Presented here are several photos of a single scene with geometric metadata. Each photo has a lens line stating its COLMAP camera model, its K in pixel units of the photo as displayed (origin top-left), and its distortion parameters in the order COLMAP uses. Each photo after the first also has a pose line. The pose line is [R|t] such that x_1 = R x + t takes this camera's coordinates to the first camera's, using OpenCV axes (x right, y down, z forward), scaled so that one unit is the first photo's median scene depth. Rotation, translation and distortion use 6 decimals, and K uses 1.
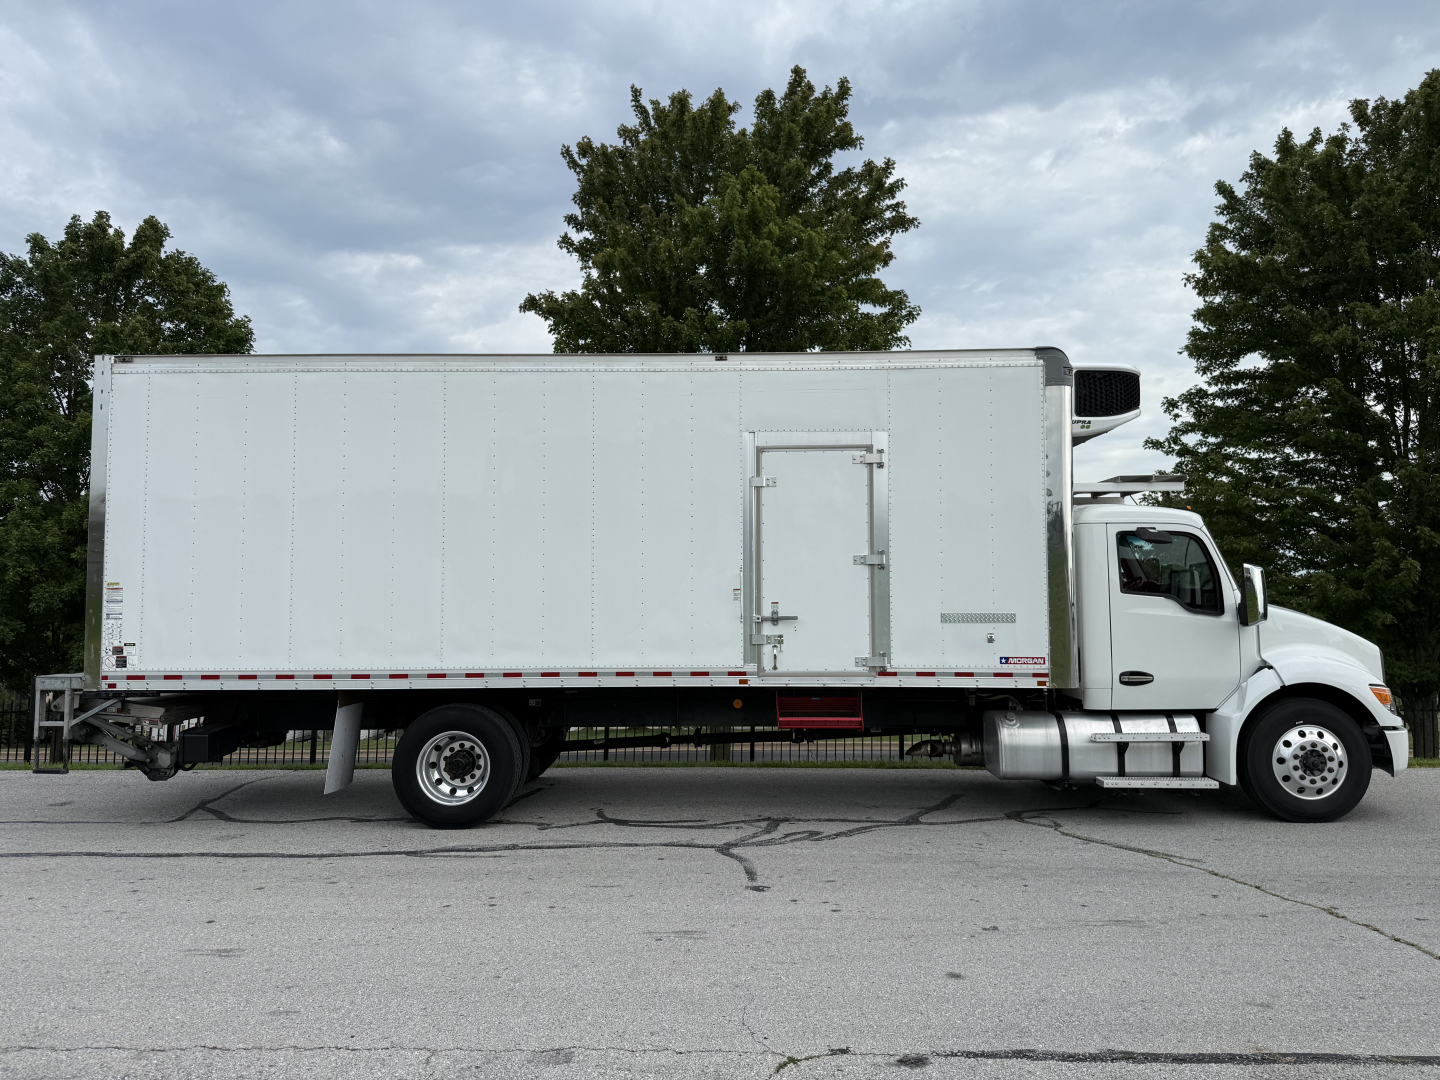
lens RADIAL K [[1024.5, 0, 715.5], [0, 1024.5, 540.4], [0, 0, 1]] dist [0.042492, -0.047537]
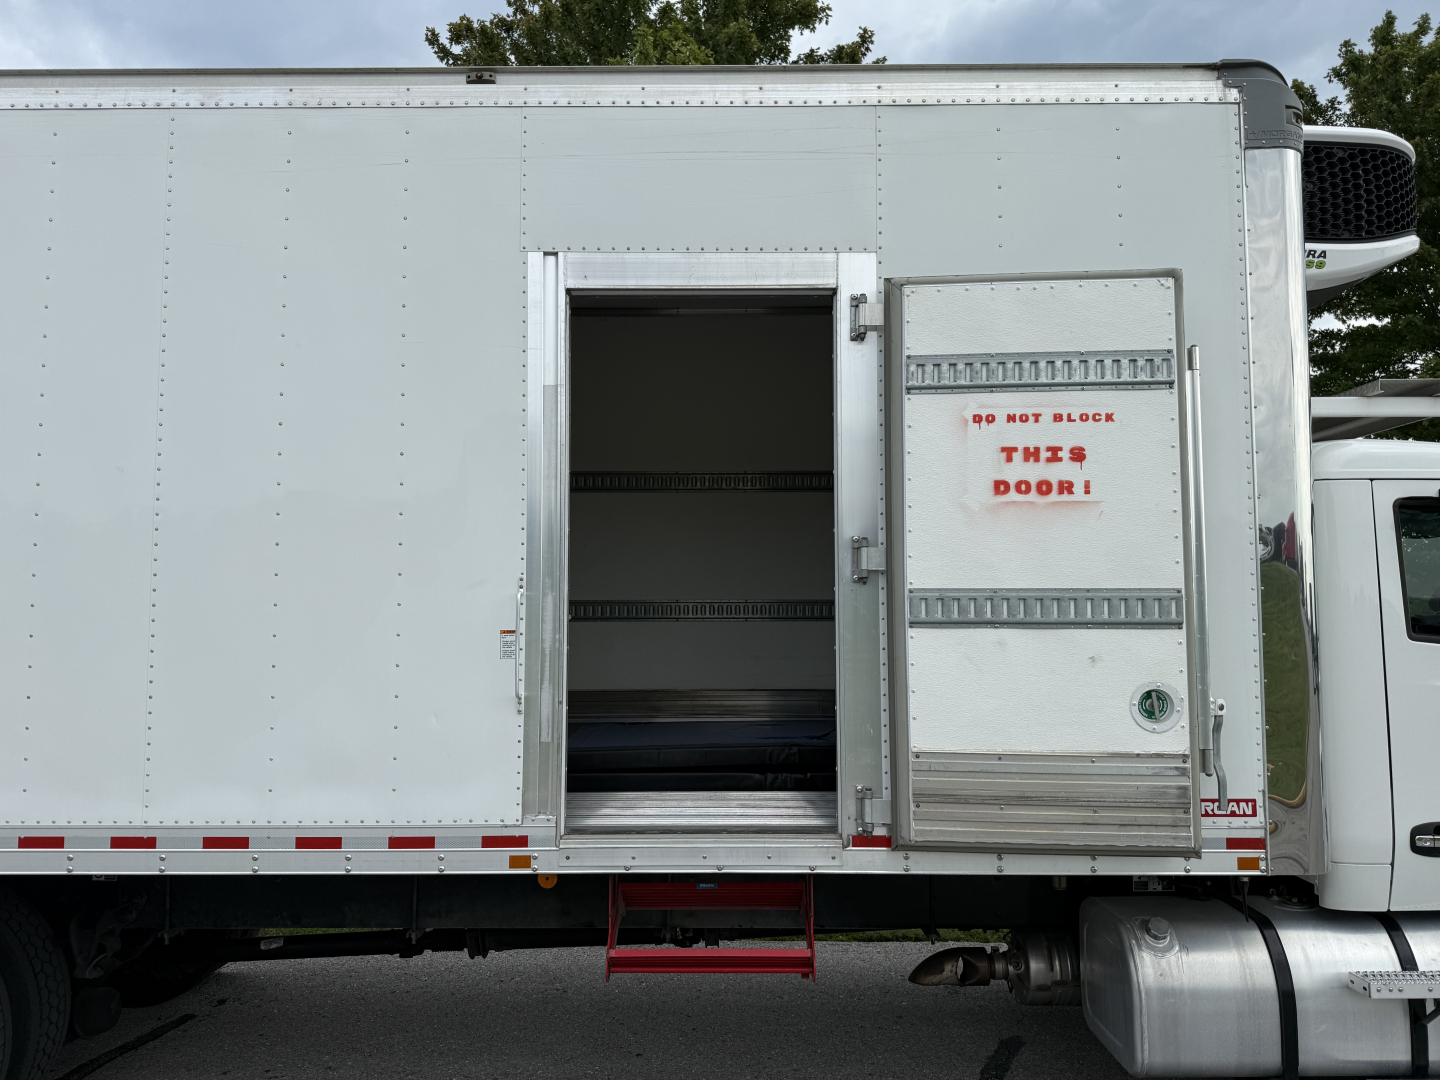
lens RADIAL K [[1024.5, 0, 727.2], [0, 1024.5, 534.2], [0, 0, 1]] dist [0.042492, -0.047537]
pose [[0.999300, 0.005012, 0.037081, 0.090733], [-0.003844, 0.999496, -0.031504, 0.021135], [-0.037221, 0.031339, 0.998816, 0.574167]]
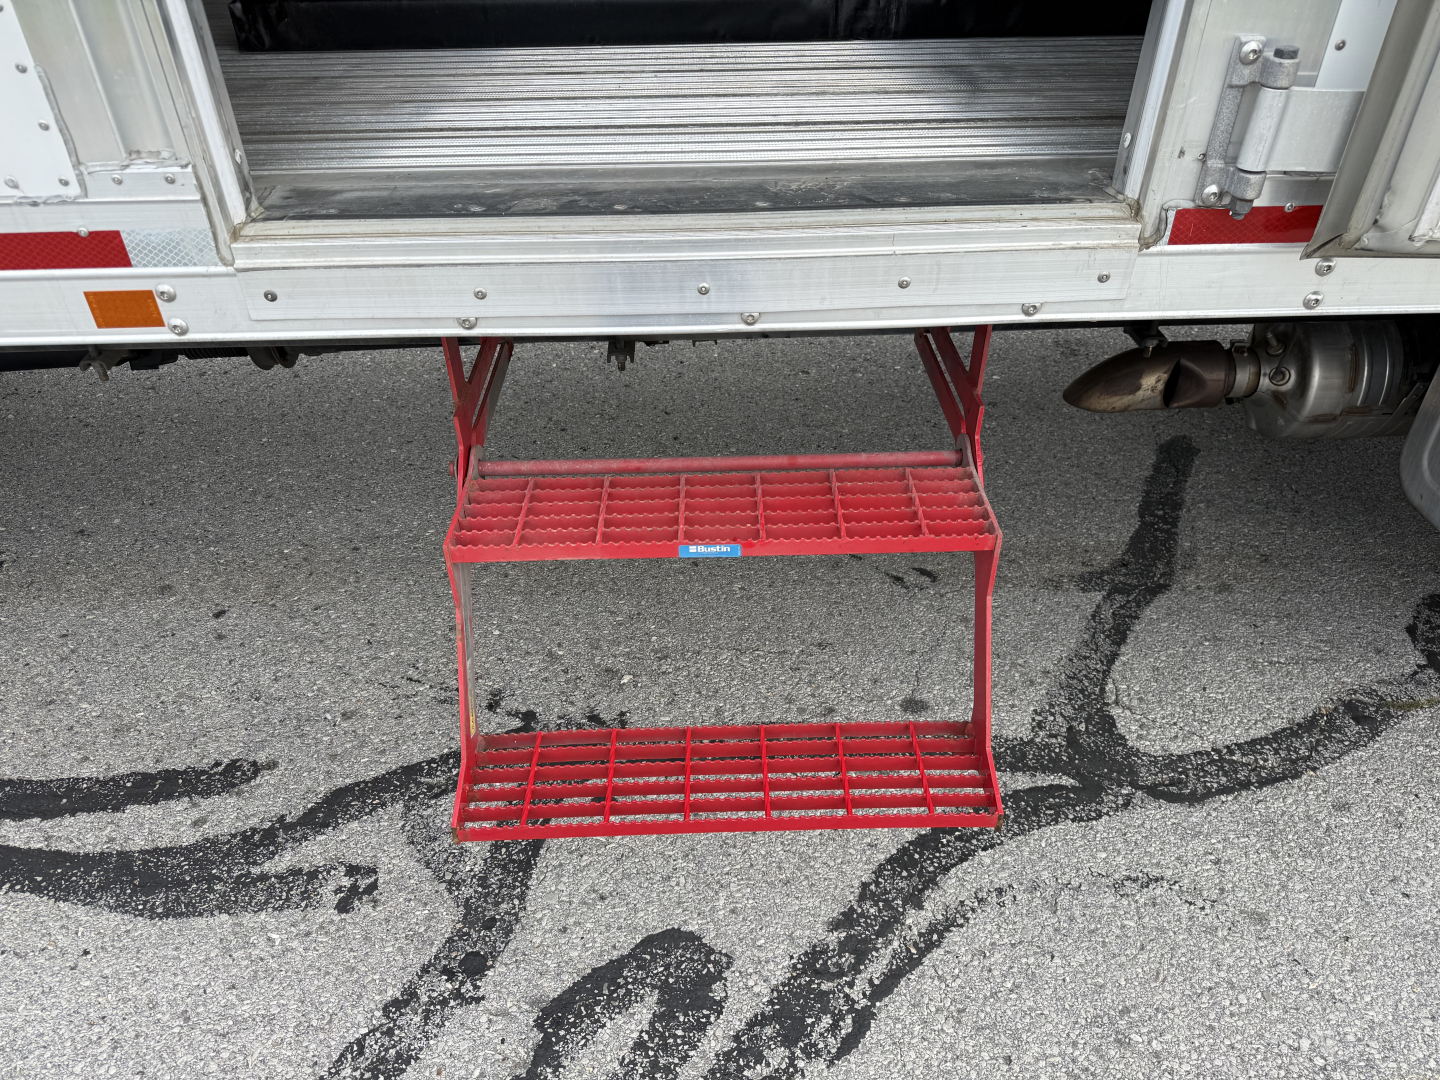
lens RADIAL K [[1024.5, 0, 708.6], [0, 1024.5, 535.0], [0, 0, 1]] dist [0.042492, -0.047537]
pose [[0.998520, -0.040580, 0.036202, 0.092256], [0.008652, 0.775779, 0.630945, 0.076780], [-0.053689, -0.629698, 0.774982, 0.856129]]
